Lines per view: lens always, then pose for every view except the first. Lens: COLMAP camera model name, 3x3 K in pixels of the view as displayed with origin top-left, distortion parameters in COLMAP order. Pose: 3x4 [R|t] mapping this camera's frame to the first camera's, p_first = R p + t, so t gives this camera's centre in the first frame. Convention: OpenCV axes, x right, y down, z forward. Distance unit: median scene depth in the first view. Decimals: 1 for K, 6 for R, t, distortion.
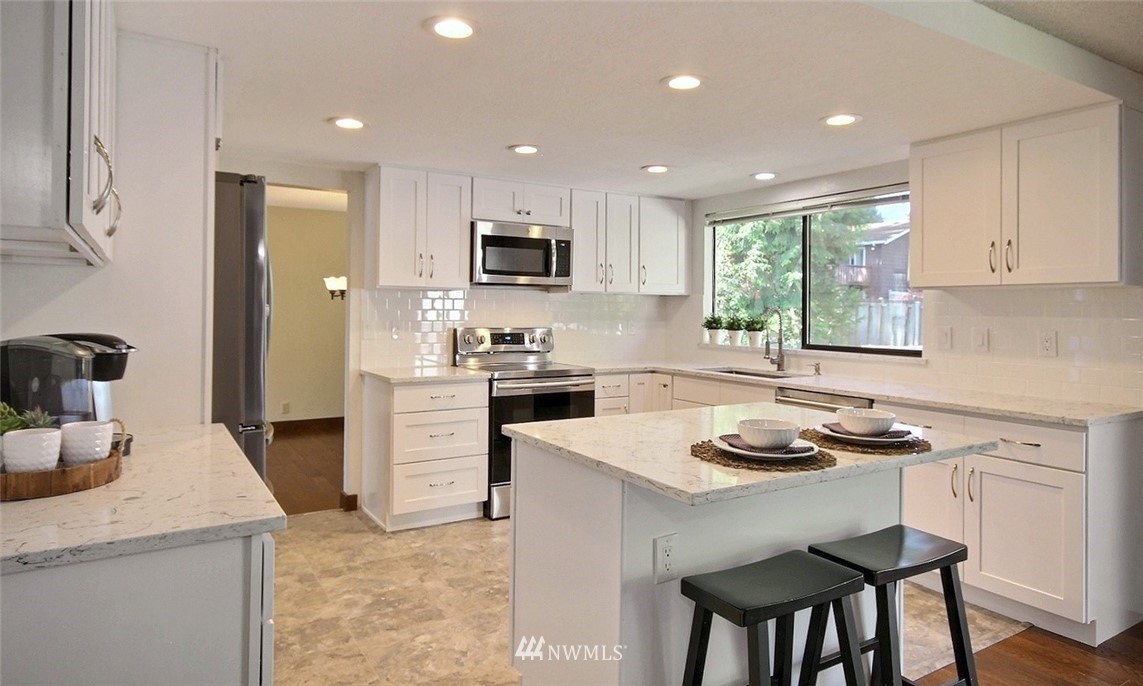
lens RADIAL K [[692.9, 0, 571.5], [0, 692.9, 300.4], [0, 0, 1]] dist [0.003194, 0.001099]
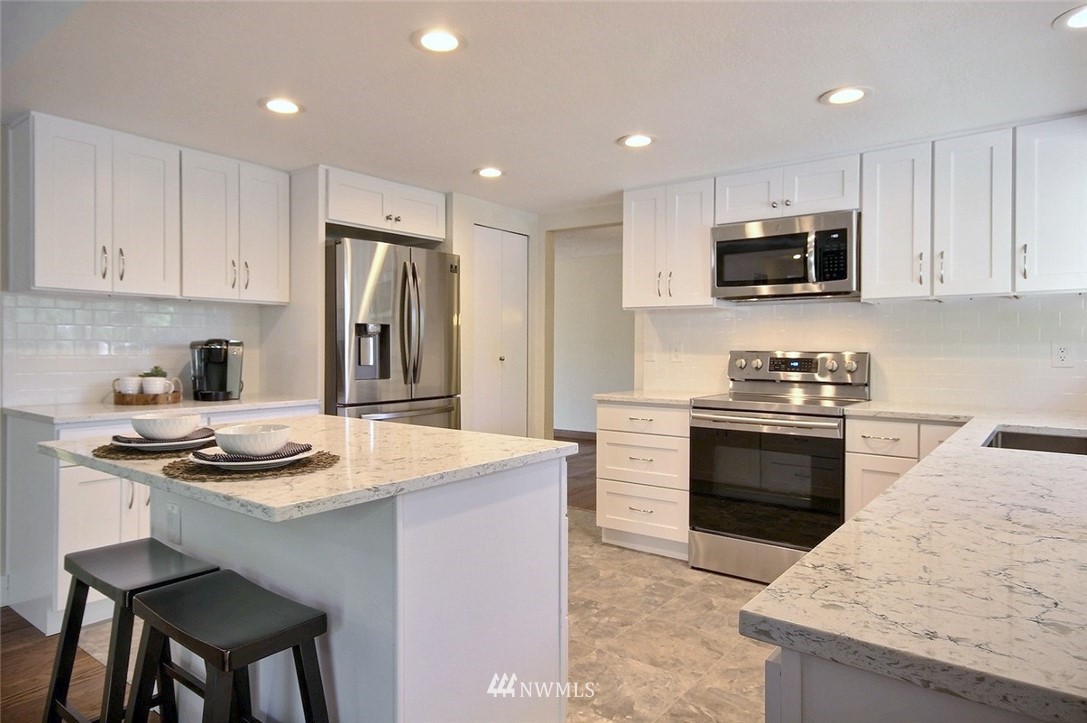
lens RADIAL K [[658.3, 0, 523.0], [0, 658.3, 354.7], [0, 0, 1]] dist [0.001221, 0.001183]
pose [[0.333376, 0.002129, -0.942791, 0.573947], [0.011141, 0.999919, 0.006197, 0.039095], [0.942728, -0.012570, 0.333325, 0.504663]]
